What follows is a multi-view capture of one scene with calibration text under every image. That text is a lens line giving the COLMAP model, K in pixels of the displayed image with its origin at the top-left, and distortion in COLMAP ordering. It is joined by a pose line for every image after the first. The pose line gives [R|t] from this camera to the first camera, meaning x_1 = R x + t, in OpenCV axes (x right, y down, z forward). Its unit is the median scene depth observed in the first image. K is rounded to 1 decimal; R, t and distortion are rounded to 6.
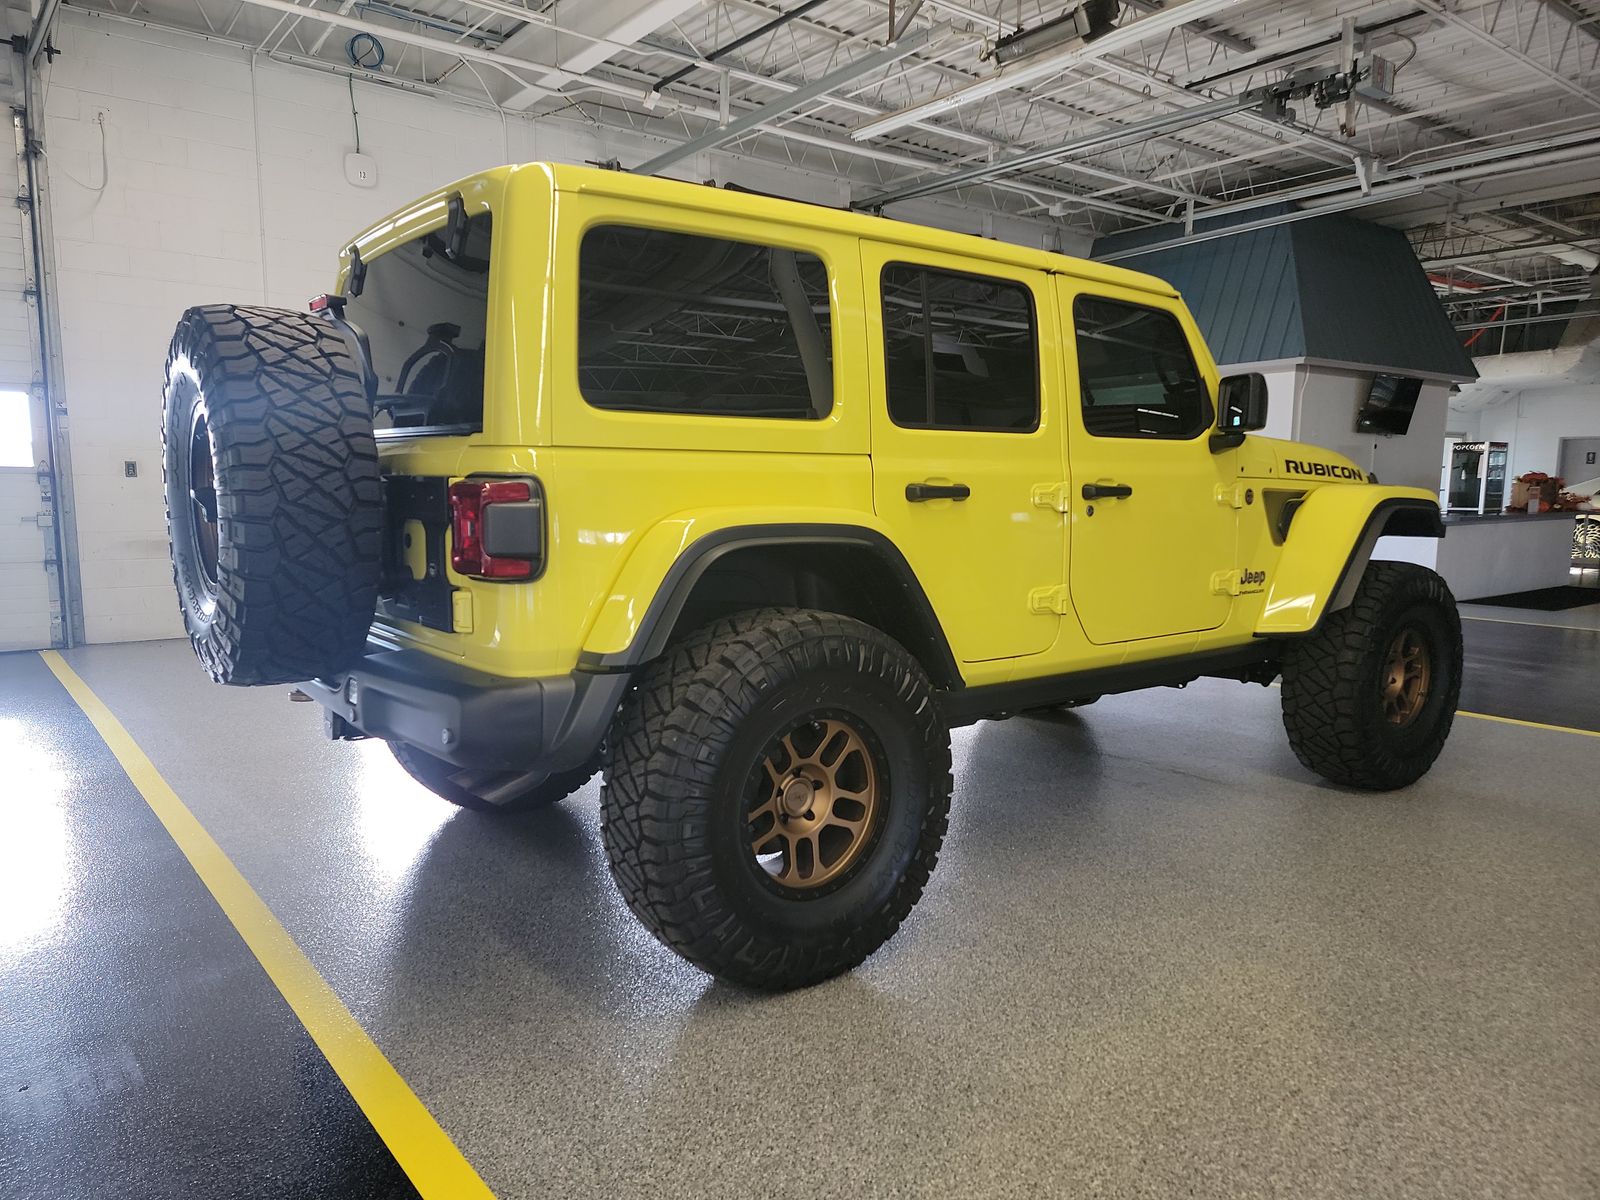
lens RADIAL K [[1120.1, 0, 802.1], [0, 1120.1, 591.8], [0, 0, 1]] dist [0.045803, -0.029675]
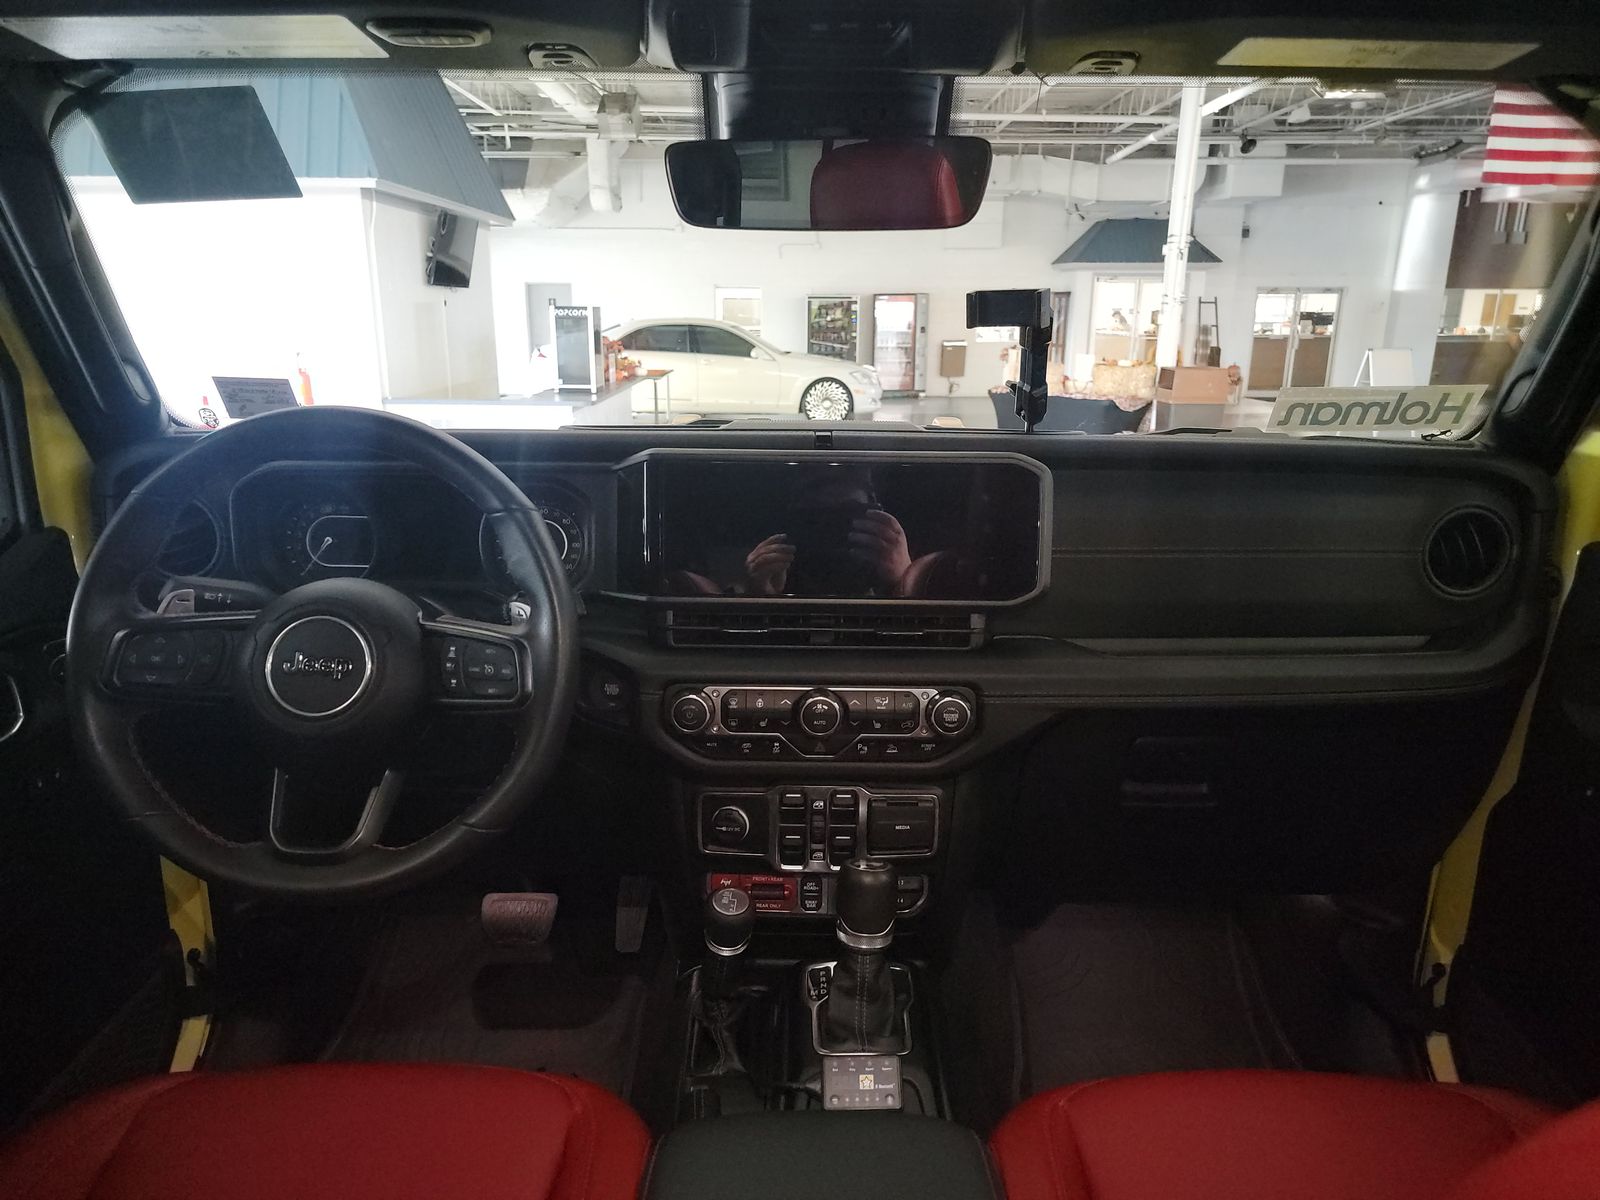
lens RADIAL K [[1120.1, 0, 789.0], [0, 1120.1, 595.0], [0, 0, 1]] dist [0.045803, -0.029675]
pose [[0.615905, -0.192543, 0.763930, 0.006963], [0.070347, 0.979242, 0.190094, -0.063931], [-0.784674, -0.063339, 0.616665, 0.319918]]
